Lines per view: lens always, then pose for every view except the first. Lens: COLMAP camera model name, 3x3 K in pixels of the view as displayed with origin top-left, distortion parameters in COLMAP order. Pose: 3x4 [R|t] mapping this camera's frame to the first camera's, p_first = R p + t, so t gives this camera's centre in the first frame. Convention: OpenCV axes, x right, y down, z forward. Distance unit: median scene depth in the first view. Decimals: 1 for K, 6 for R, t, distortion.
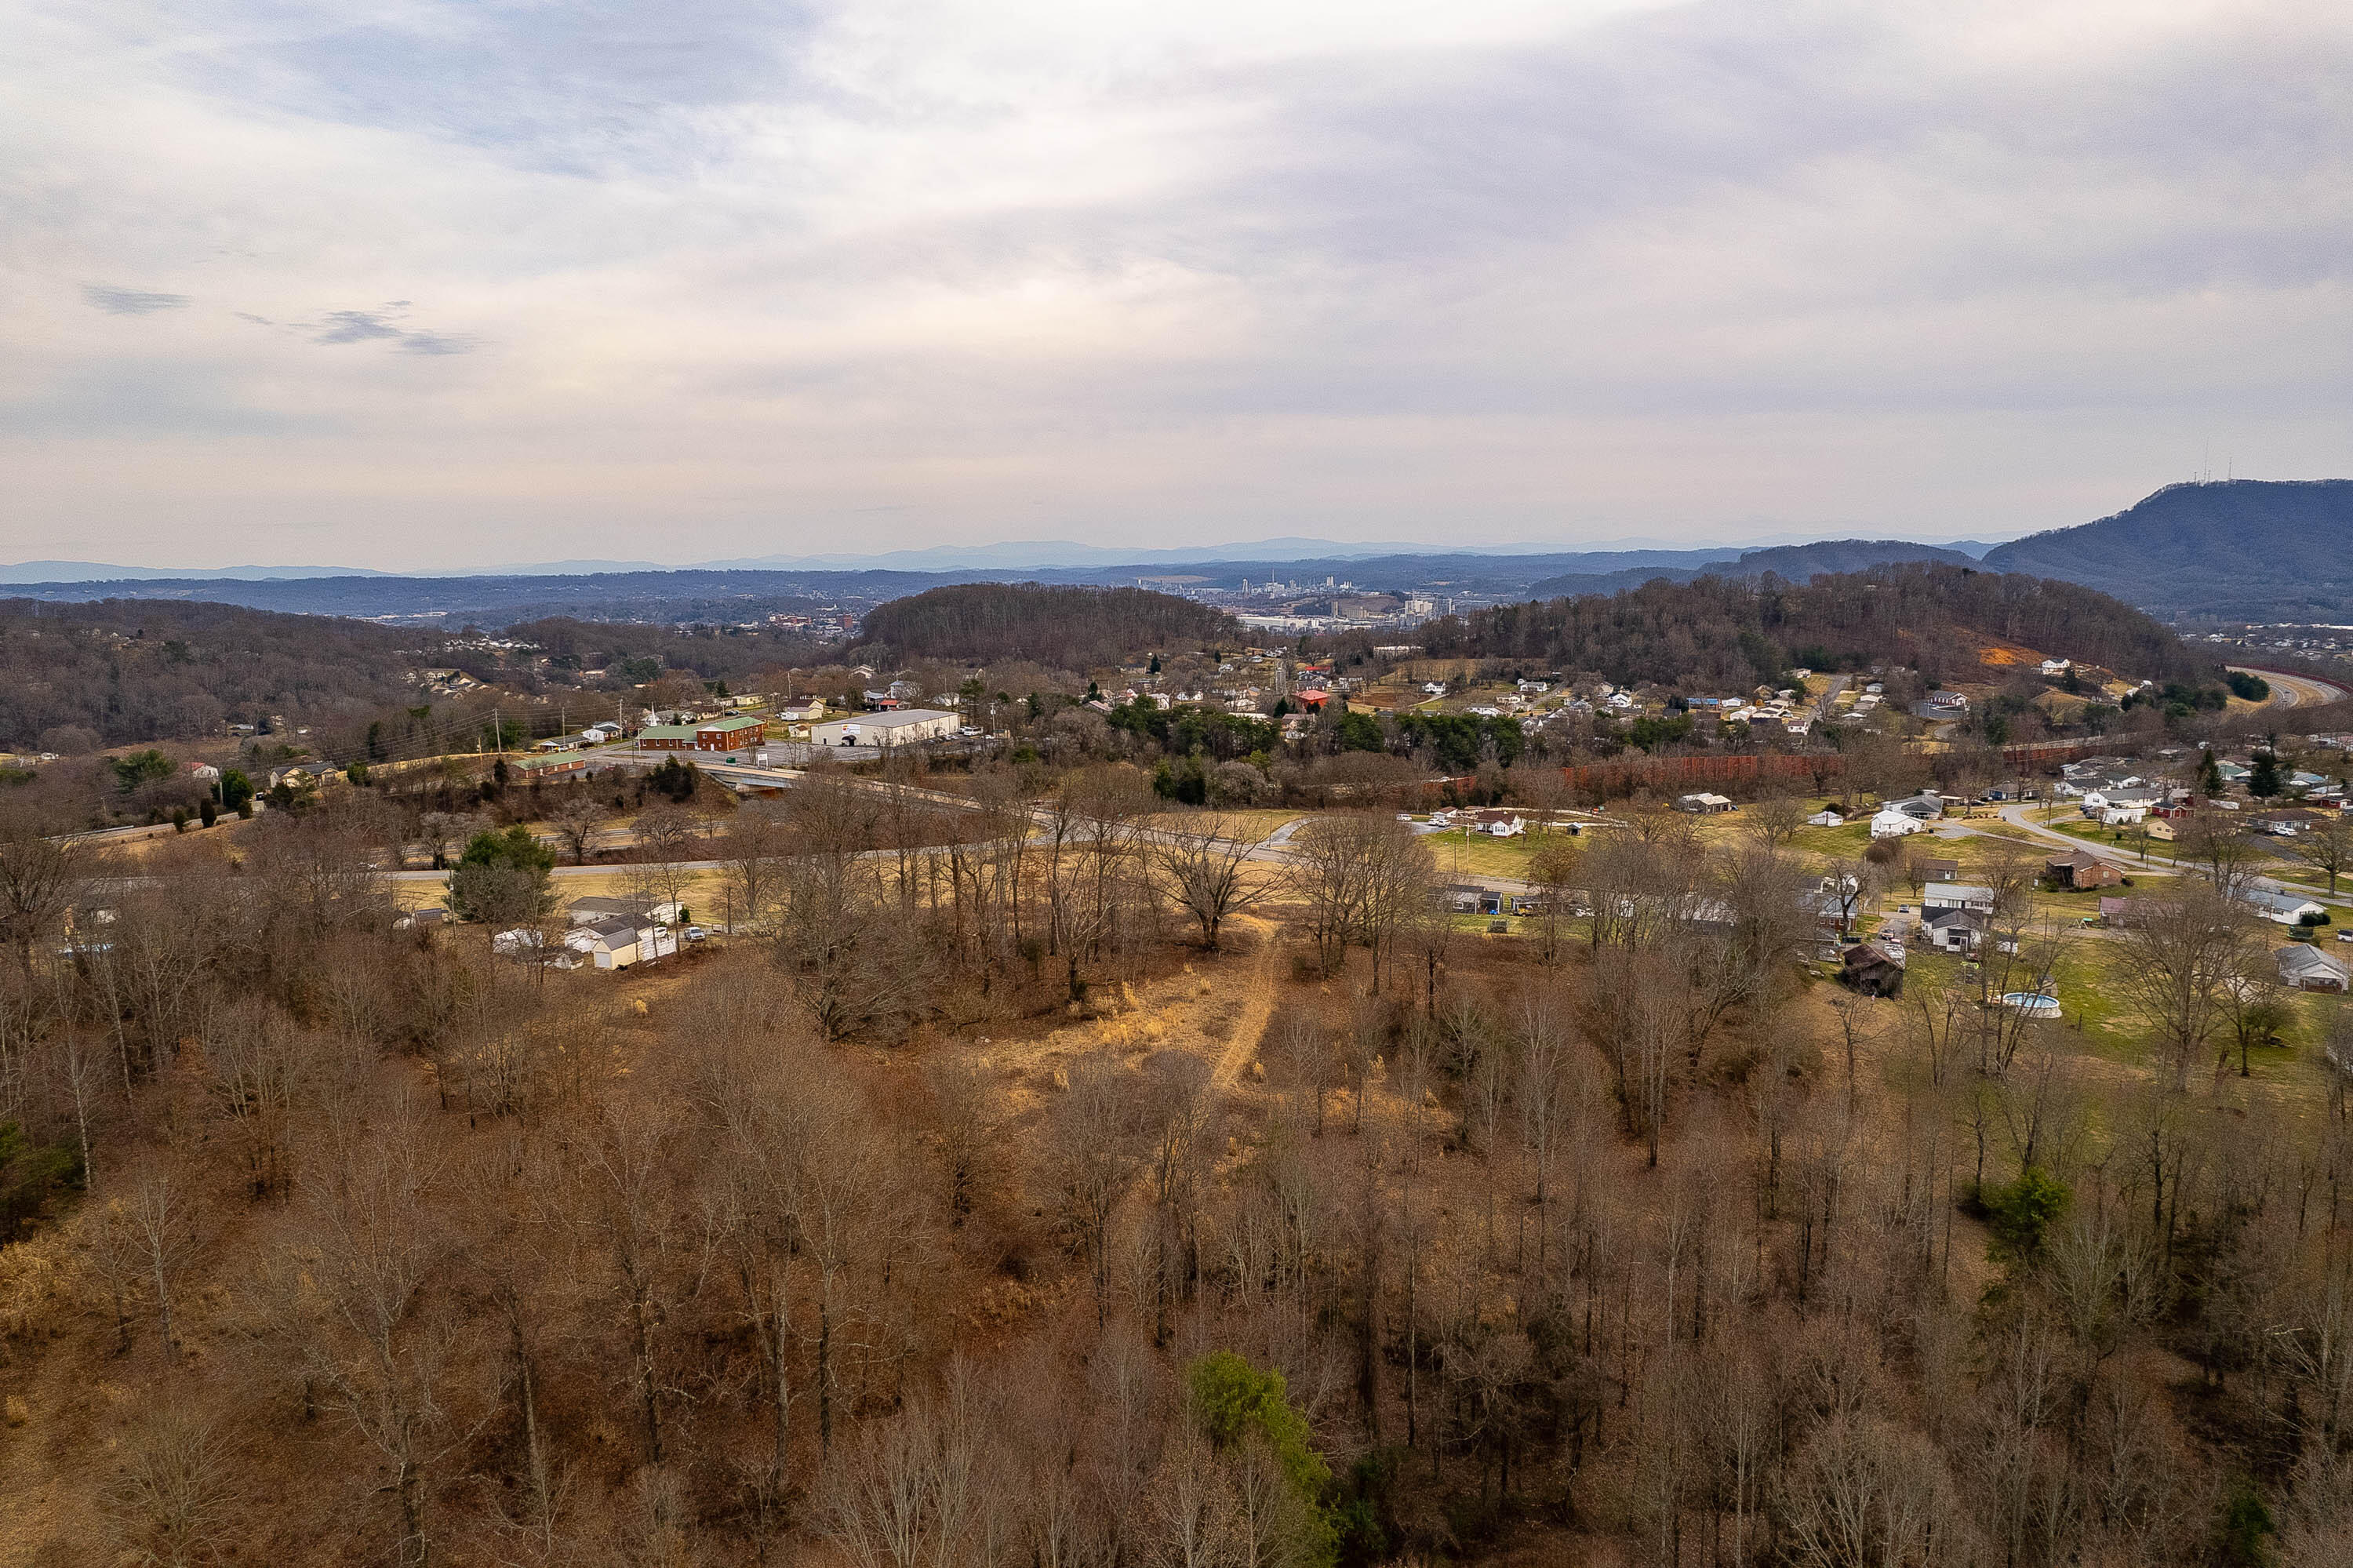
lens RADIAL K [[1503.5, 0, 1189.2], [0, 1503.5, 784.9], [0, 0, 1]] dist [-0.075885, 0.067907]
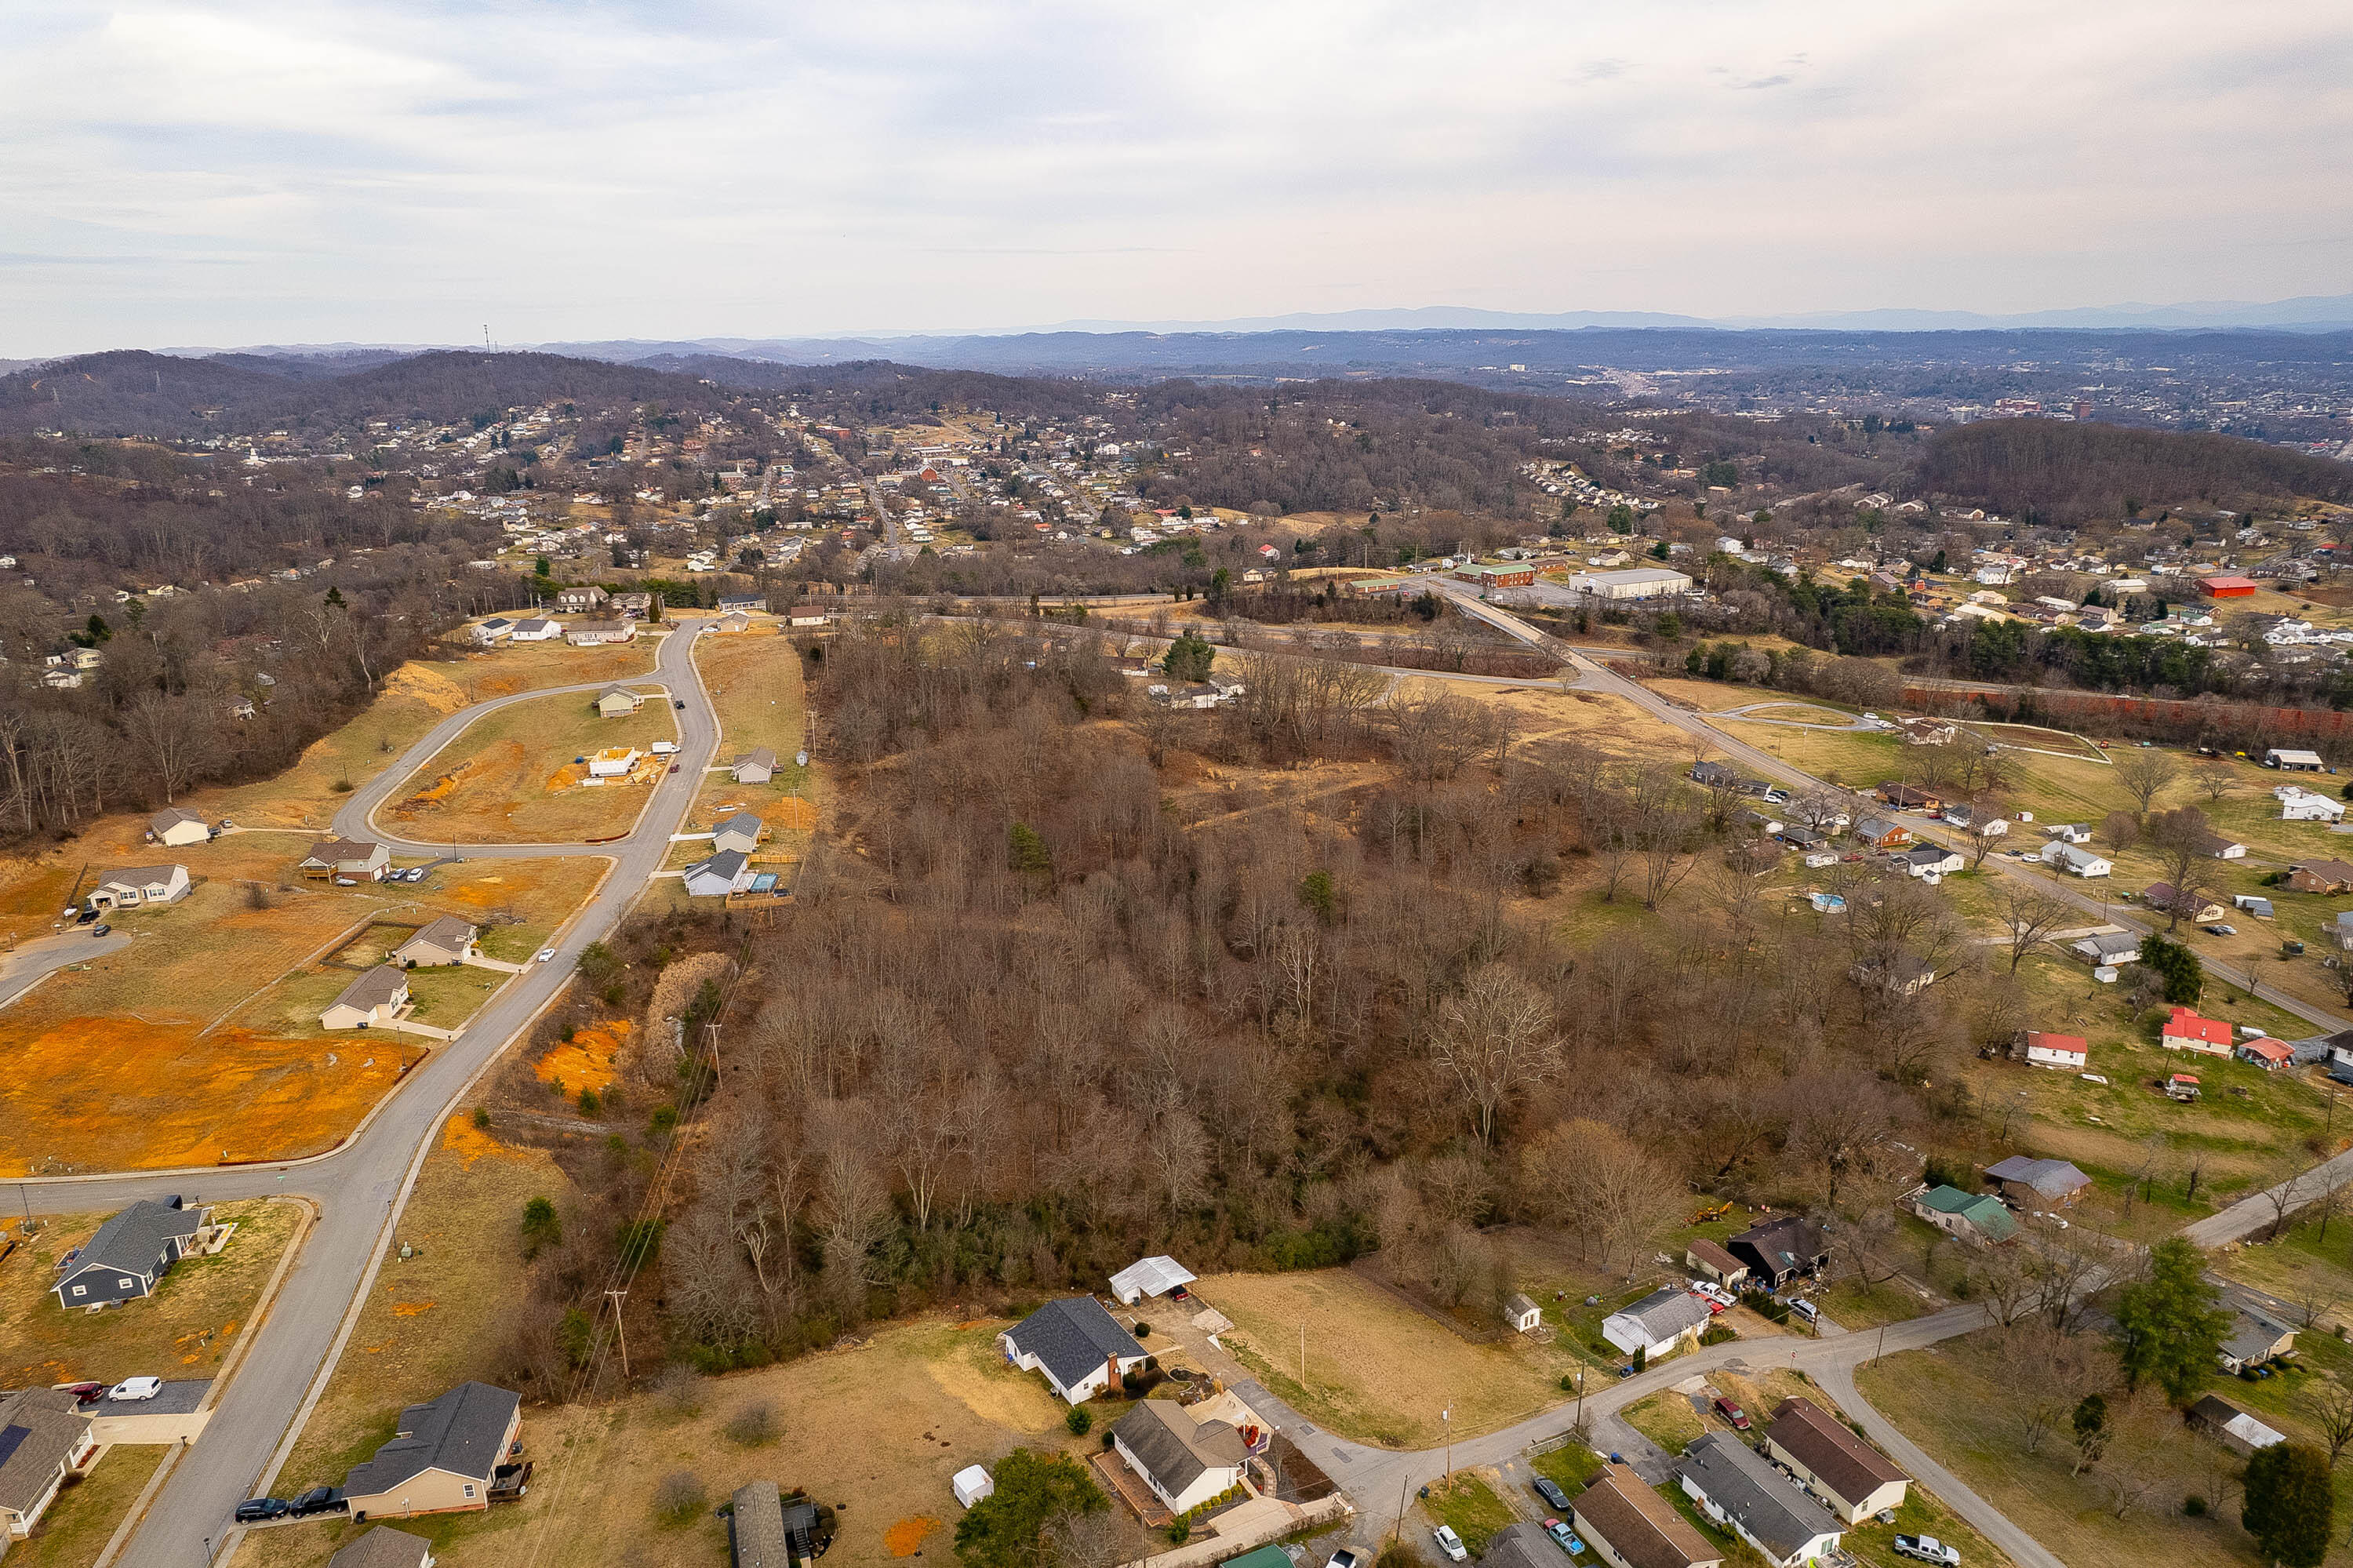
lens RADIAL K [[1503.5, 0, 1189.2], [0, 1503.5, 784.9], [0, 0, 1]] dist [-0.075885, 0.067907]
pose [[0.685753, 0.217947, -0.694437, 0.285820], [-0.102361, 0.973510, 0.204451, -0.053997], [0.720601, -0.069120, 0.689896, -0.132941]]
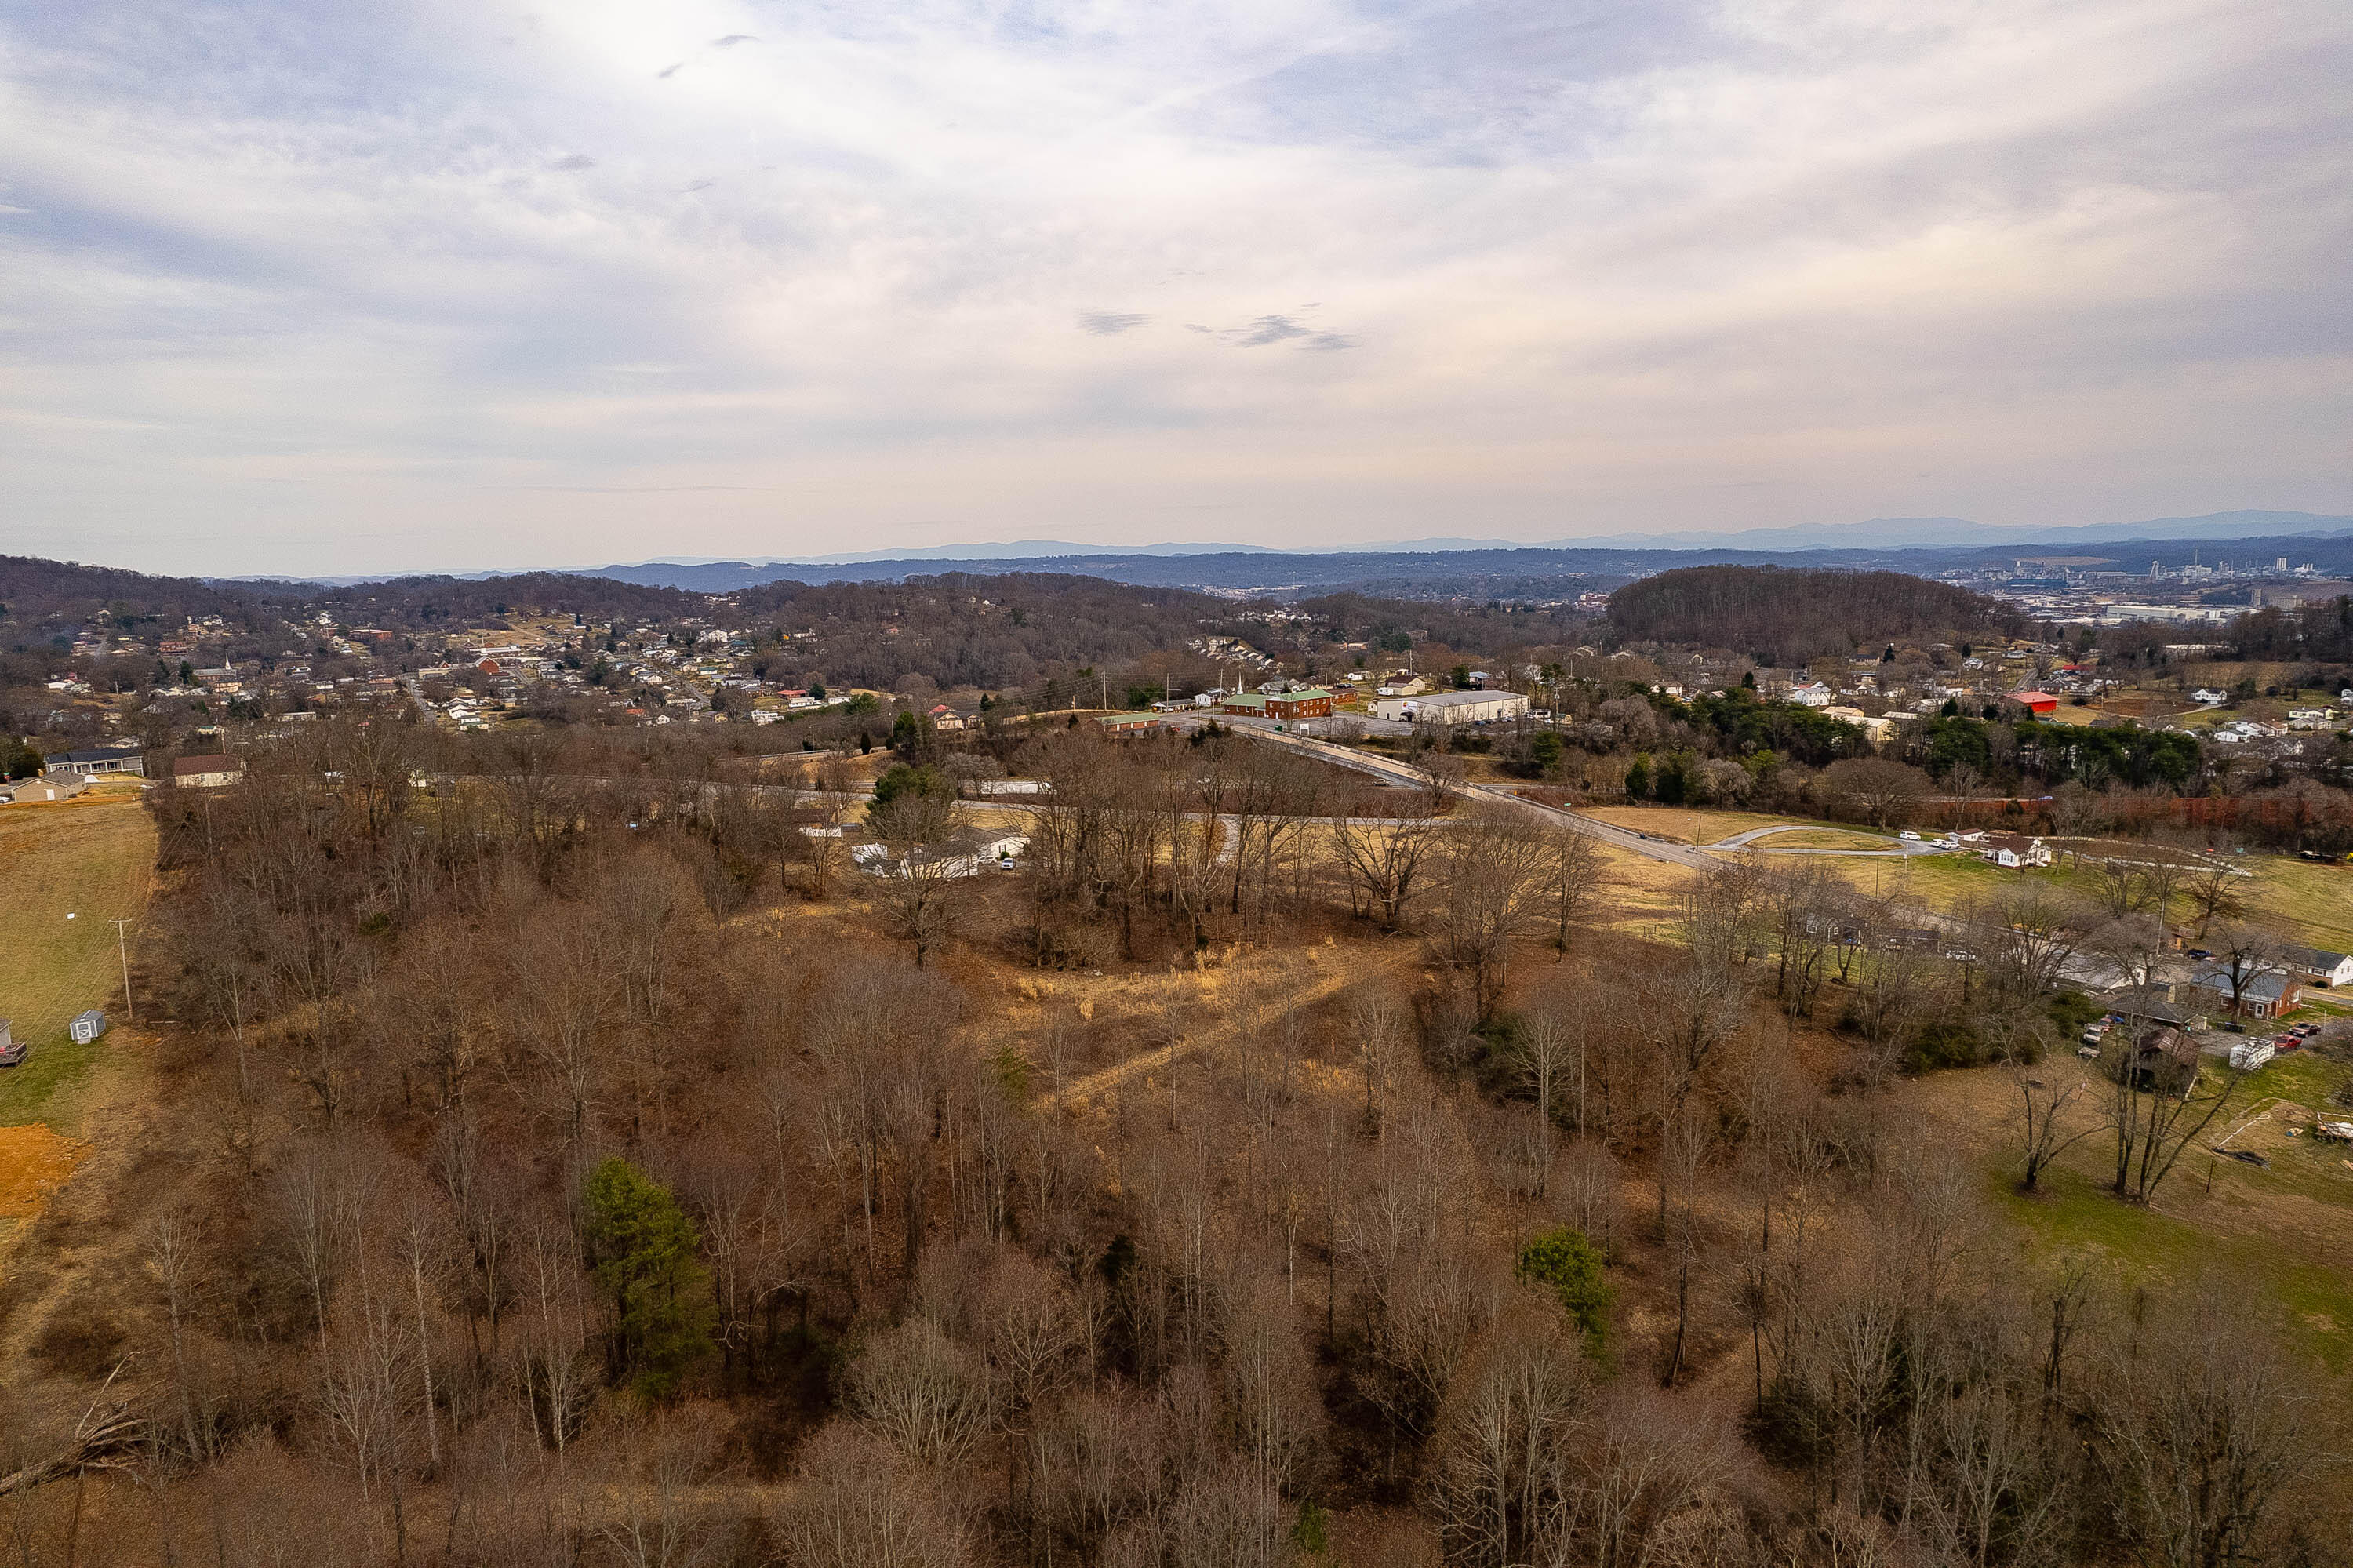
lens RADIAL K [[1503.5, 0, 1189.2], [0, 1503.5, 784.9], [0, 0, 1]] dist [-0.075885, 0.067907]
pose [[0.851783, 0.077012, -0.518203, 0.104167], [-0.069558, 0.997004, 0.033835, -0.003701], [0.519256, 0.007225, 0.854588, 0.010791]]
